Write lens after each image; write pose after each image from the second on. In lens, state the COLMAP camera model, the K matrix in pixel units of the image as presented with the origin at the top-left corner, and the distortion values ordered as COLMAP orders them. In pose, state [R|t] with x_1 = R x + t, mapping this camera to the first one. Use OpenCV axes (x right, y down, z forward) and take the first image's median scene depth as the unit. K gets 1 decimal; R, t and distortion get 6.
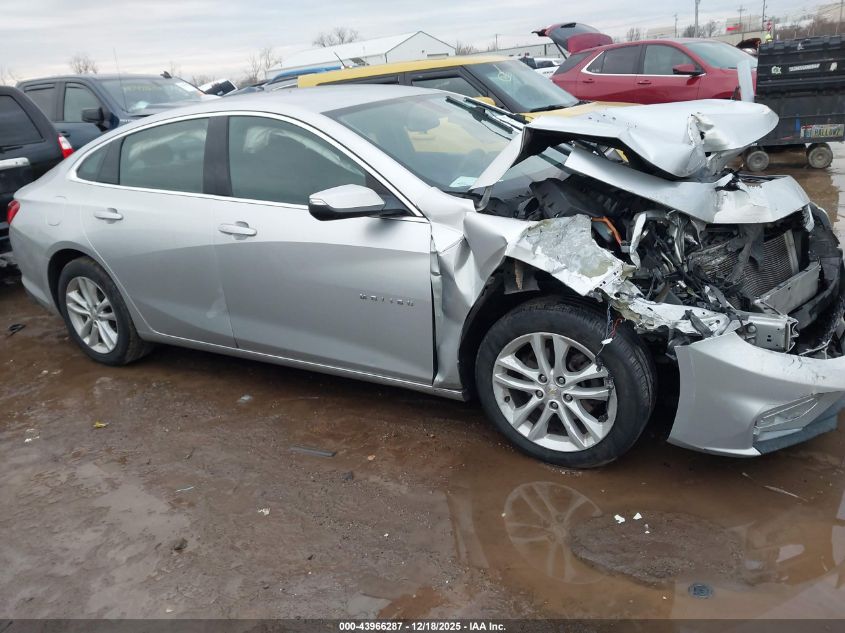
lens RADIAL K [[647.2, 0, 422.2], [0, 647.2, 318.3], [0, 0, 1]] dist [0.023115, -0.027748]
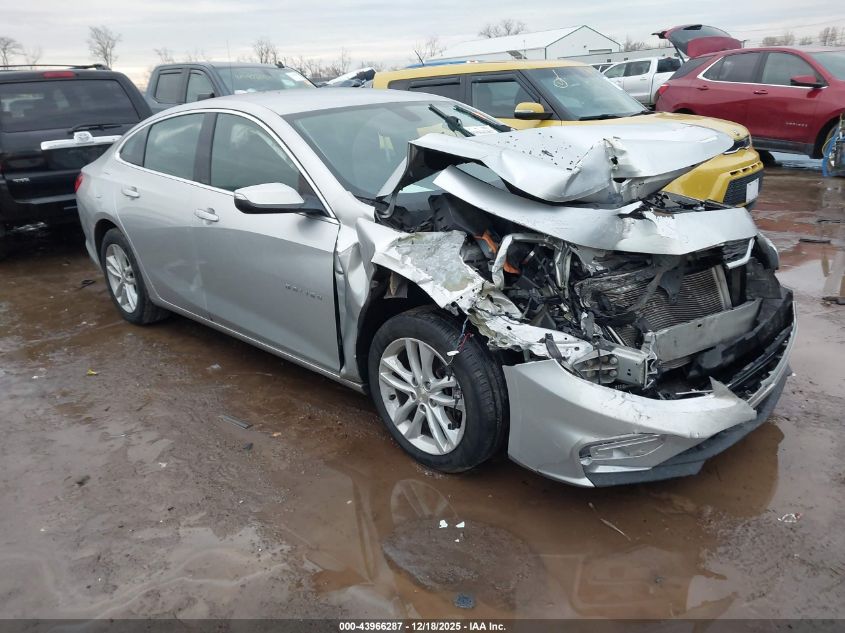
lens RADIAL K [[647.2, 0, 429.9], [0, 647.2, 315.3], [0, 0, 1]] dist [0.023115, -0.027748]
pose [[0.973305, 0.115399, -0.198396, 0.372786], [-0.113874, 0.993311, 0.019121, -0.034354], [0.199275, 0.003982, 0.979936, -0.022305]]
